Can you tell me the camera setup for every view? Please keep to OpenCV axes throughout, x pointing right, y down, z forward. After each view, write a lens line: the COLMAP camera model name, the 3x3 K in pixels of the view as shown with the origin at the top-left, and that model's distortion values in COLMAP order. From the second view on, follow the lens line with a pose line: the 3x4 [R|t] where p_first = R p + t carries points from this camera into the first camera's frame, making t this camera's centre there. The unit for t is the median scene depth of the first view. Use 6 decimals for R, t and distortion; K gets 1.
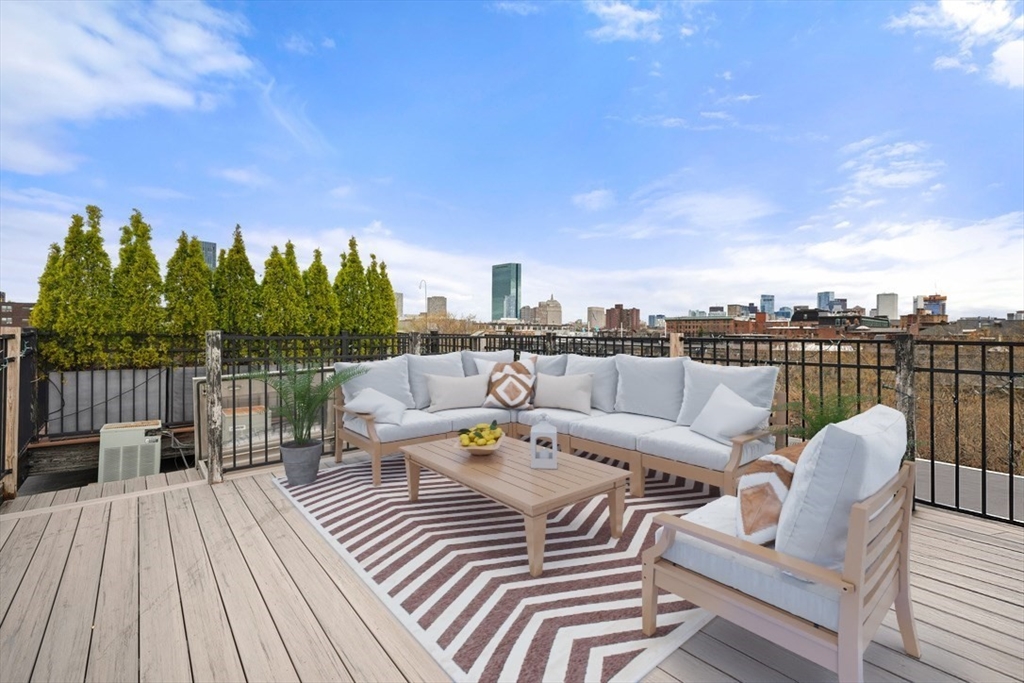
lens RADIAL K [[432.9, 0, 508.7], [0, 432.9, 334.7], [0, 0, 1]] dist [0.011509, 0.000062]
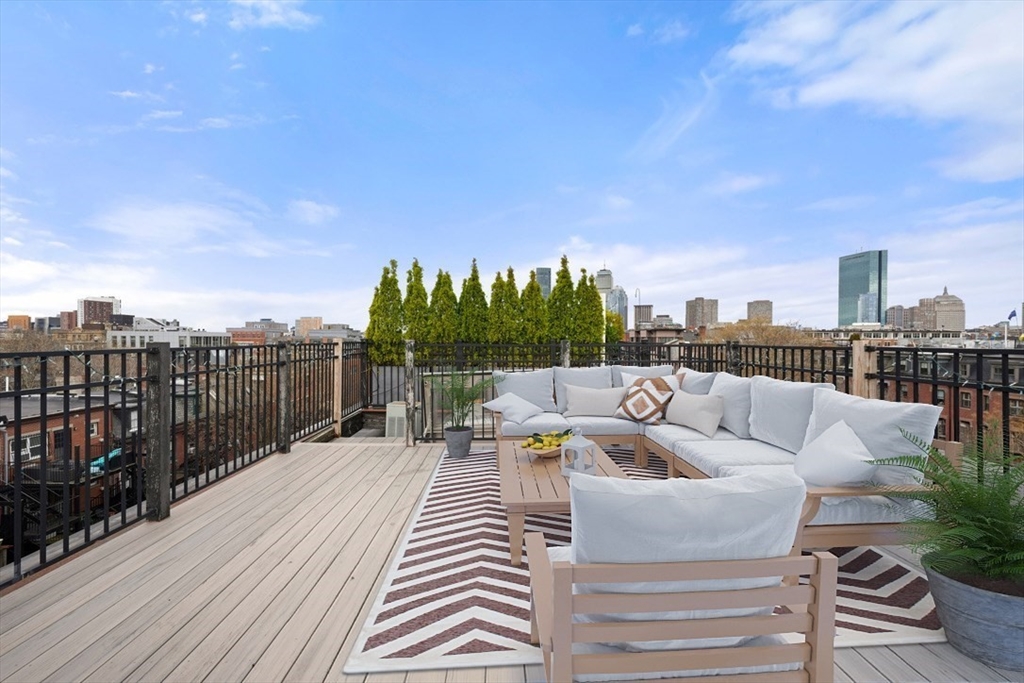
lens RADIAL K [[435.2, 0, 512.0], [0, 435.2, 341.5], [0, 0, 1]] dist [0.001548, 0.000143]
pose [[0.774284, -0.000500, -0.632839, 0.352211], [-0.002740, 0.999988, -0.004143, 0.000318], [0.632833, 0.004942, 0.774273, 0.075095]]
